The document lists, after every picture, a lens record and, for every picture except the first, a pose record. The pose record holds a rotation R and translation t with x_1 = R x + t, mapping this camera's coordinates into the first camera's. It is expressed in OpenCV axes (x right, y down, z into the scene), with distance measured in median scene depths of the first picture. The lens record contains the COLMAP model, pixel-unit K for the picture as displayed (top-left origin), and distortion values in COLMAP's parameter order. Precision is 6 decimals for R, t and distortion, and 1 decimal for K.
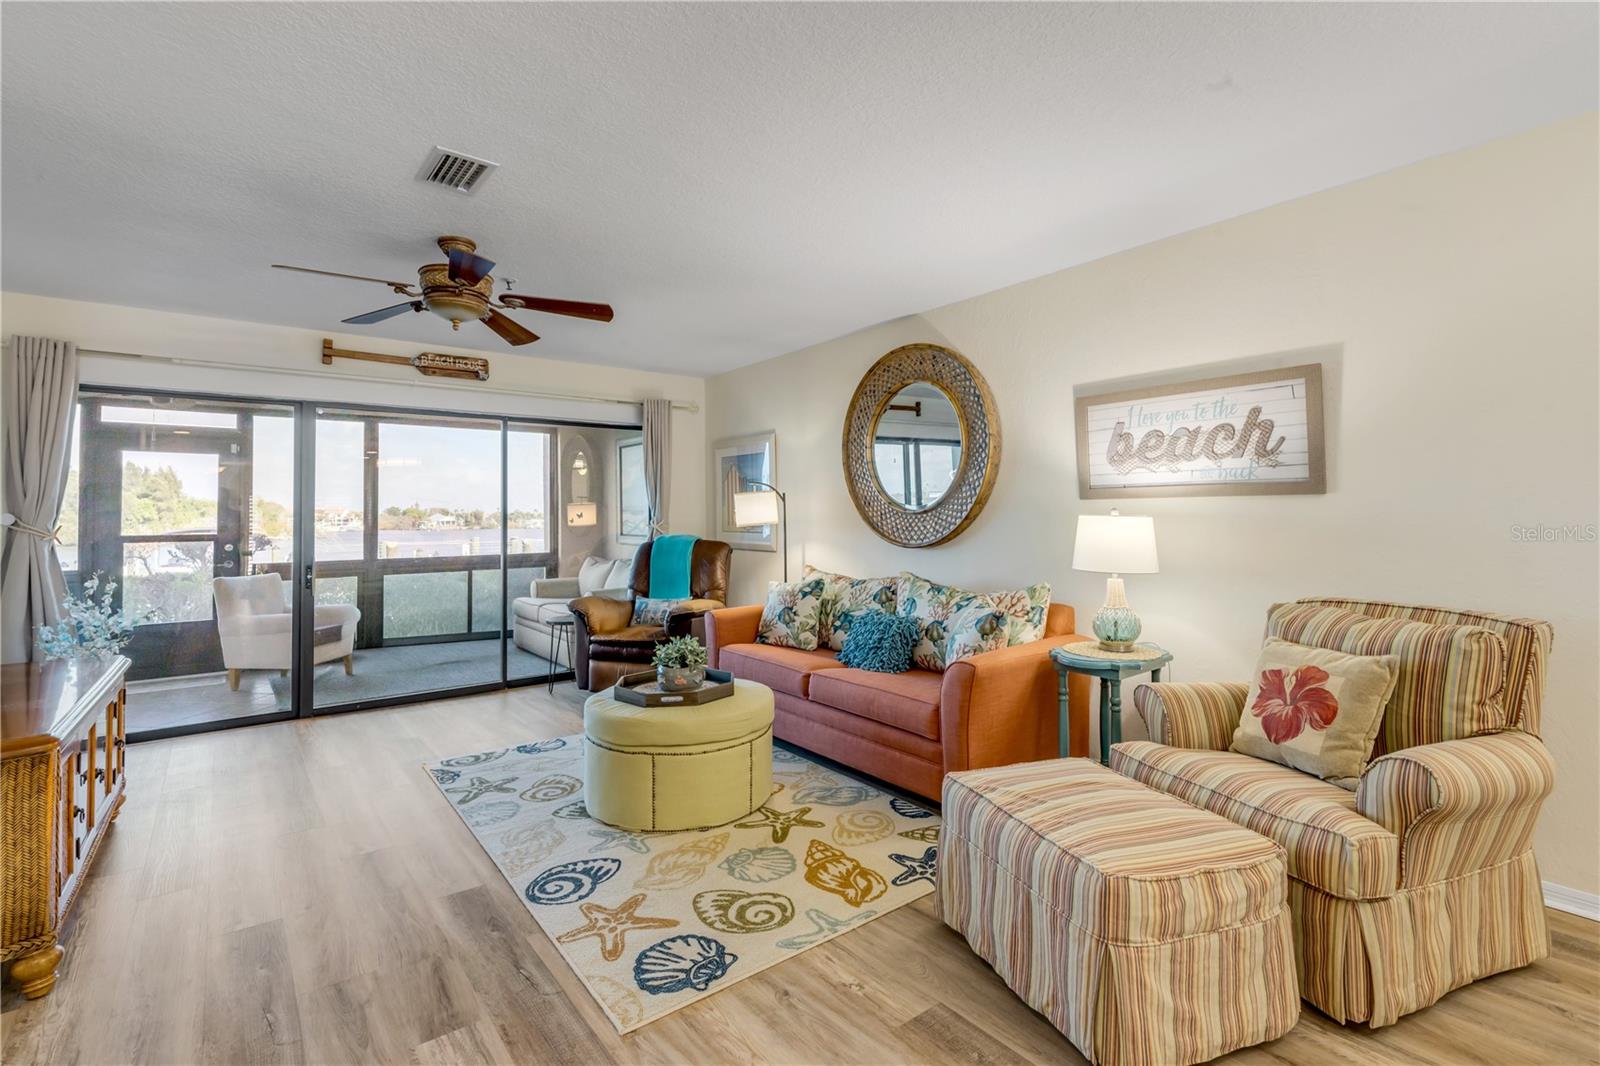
lens RADIAL K [[735.7, 0, 786.2], [0, 735.7, 497.5], [0, 0, 1]] dist [0.007095, -0.001229]
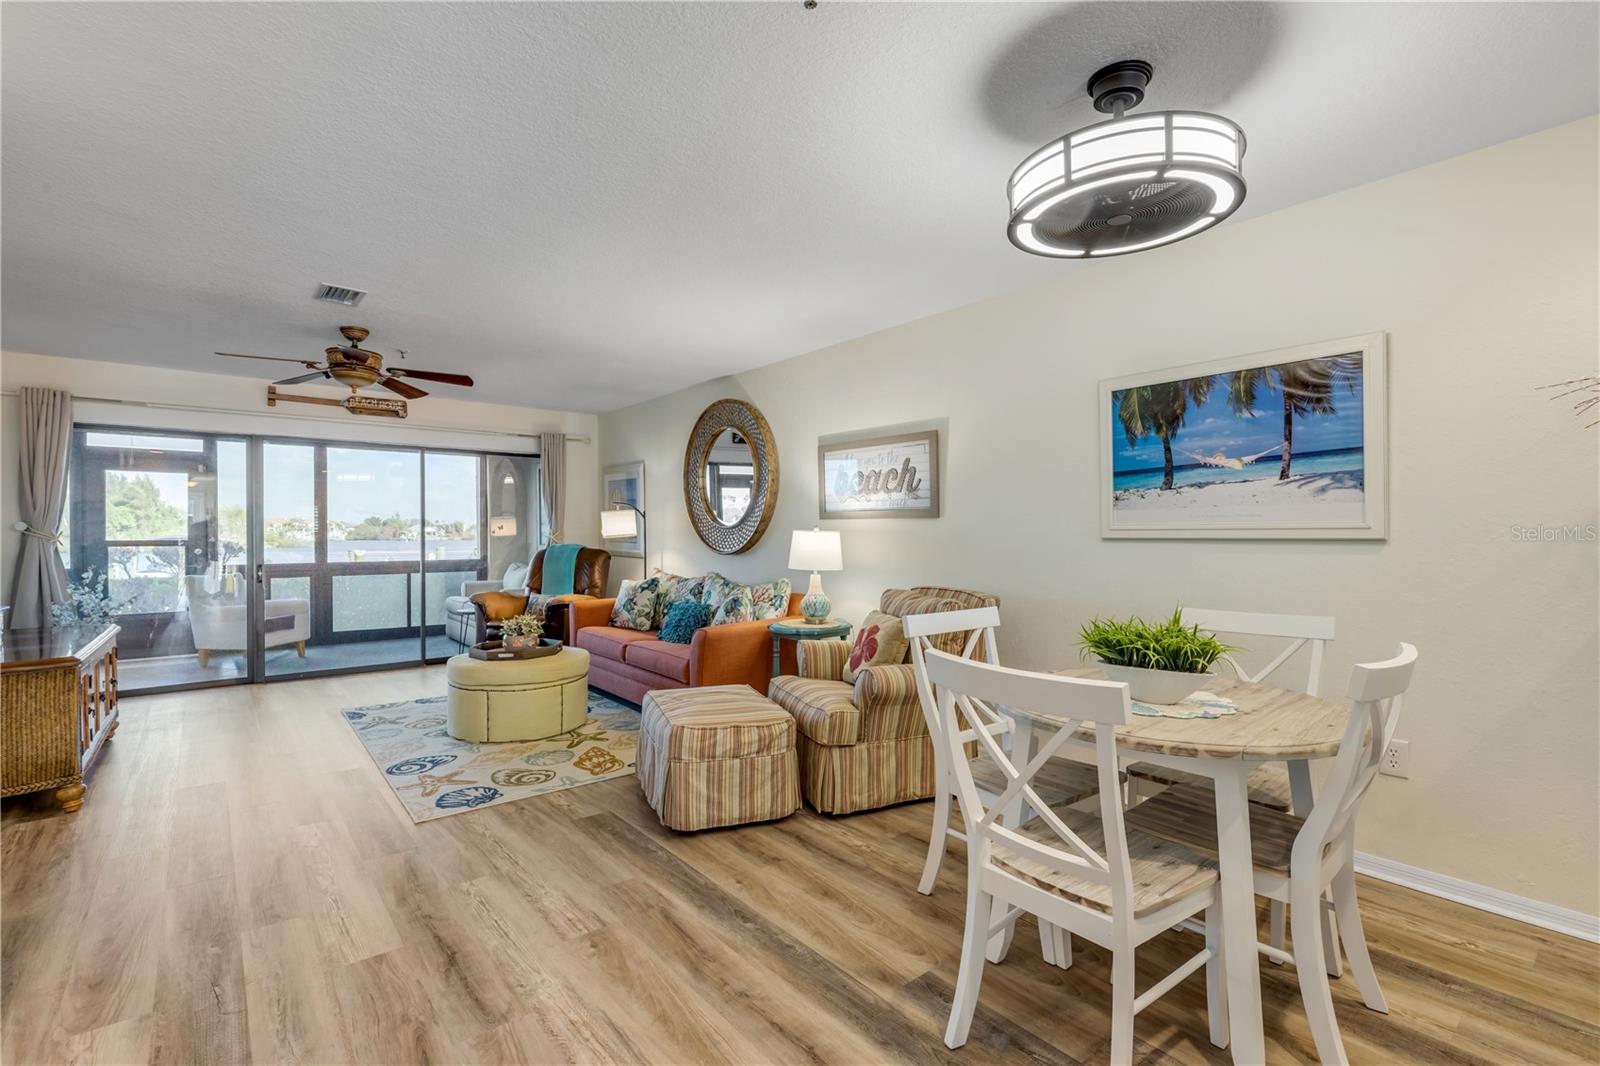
lens RADIAL K [[722.6, 0, 787.9], [0, 722.6, 536.8], [0, 0, 1]] dist [0.004795, -0.000351]
pose [[0.999561, 0.009263, 0.028159, 0.313414], [-0.010229, 0.999358, 0.034328, -0.011135], [-0.027823, -0.034601, 0.999014, -0.373345]]
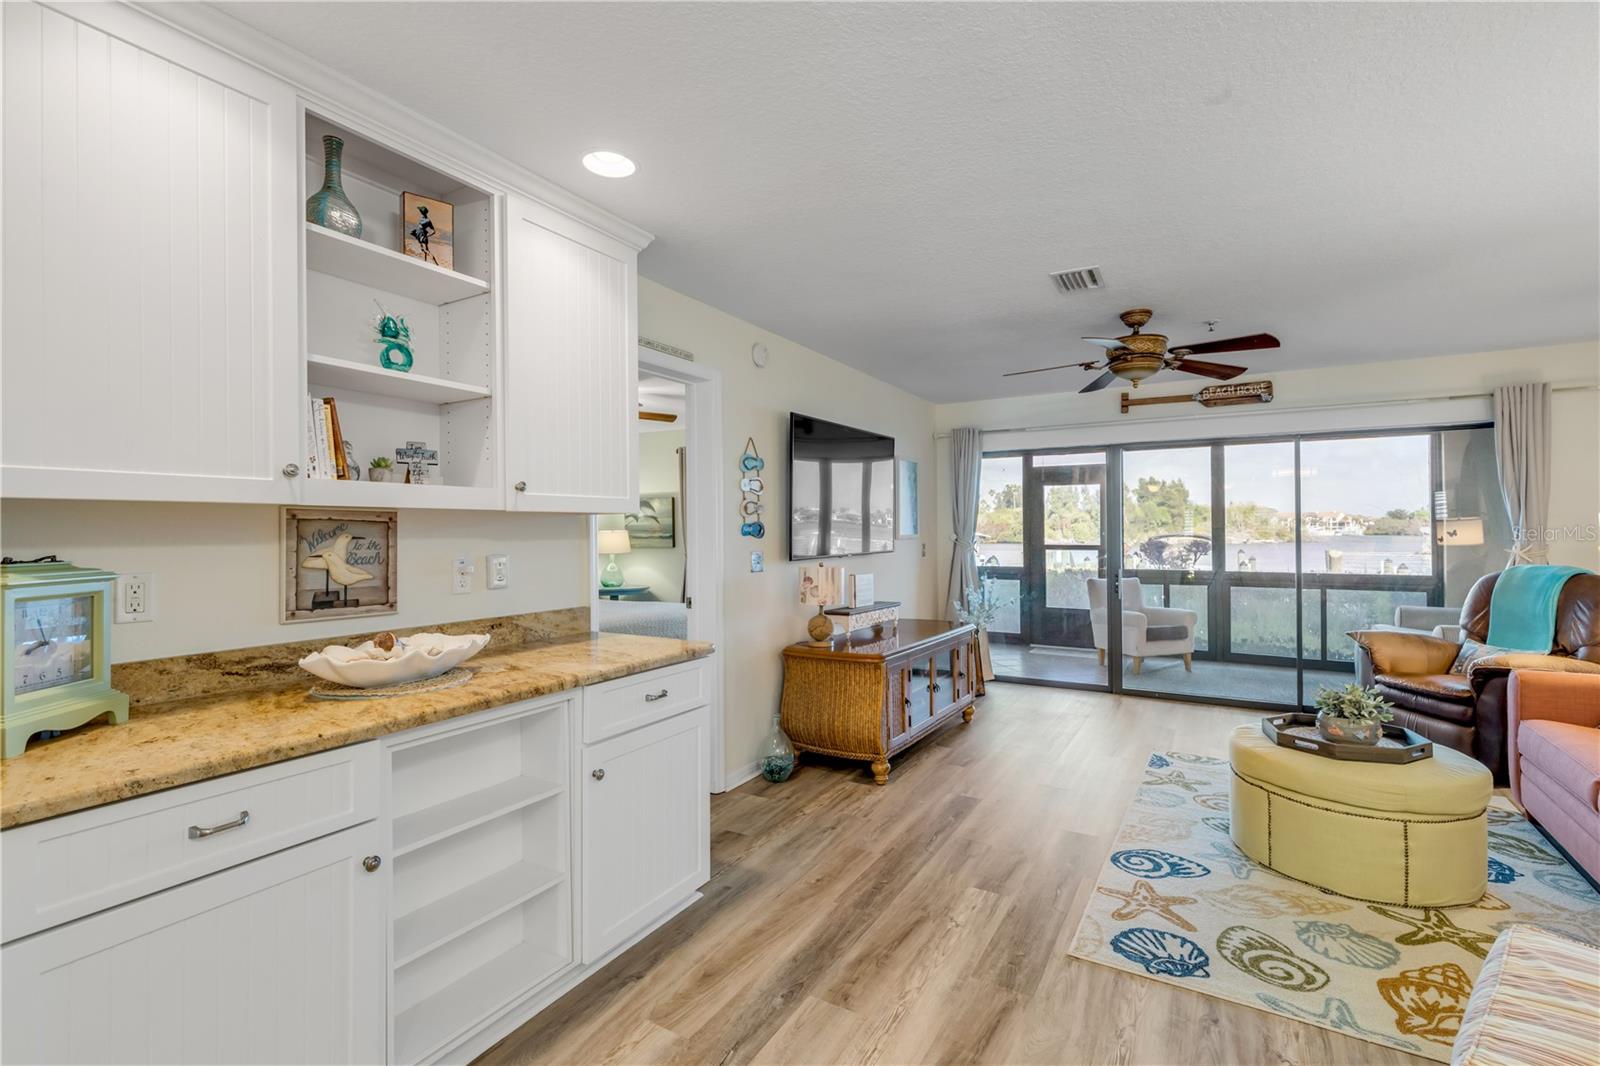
lens RADIAL K [[722.6, 0, 805.6], [0, 722.6, 528.2], [0, 0, 1]] dist [0.004795, -0.000351]
pose [[0.380364, 0.006853, -0.924811, 0.405637], [0.027677, 0.999440, 0.018790, -0.035286], [0.924423, -0.032743, 0.379962, 0.052461]]
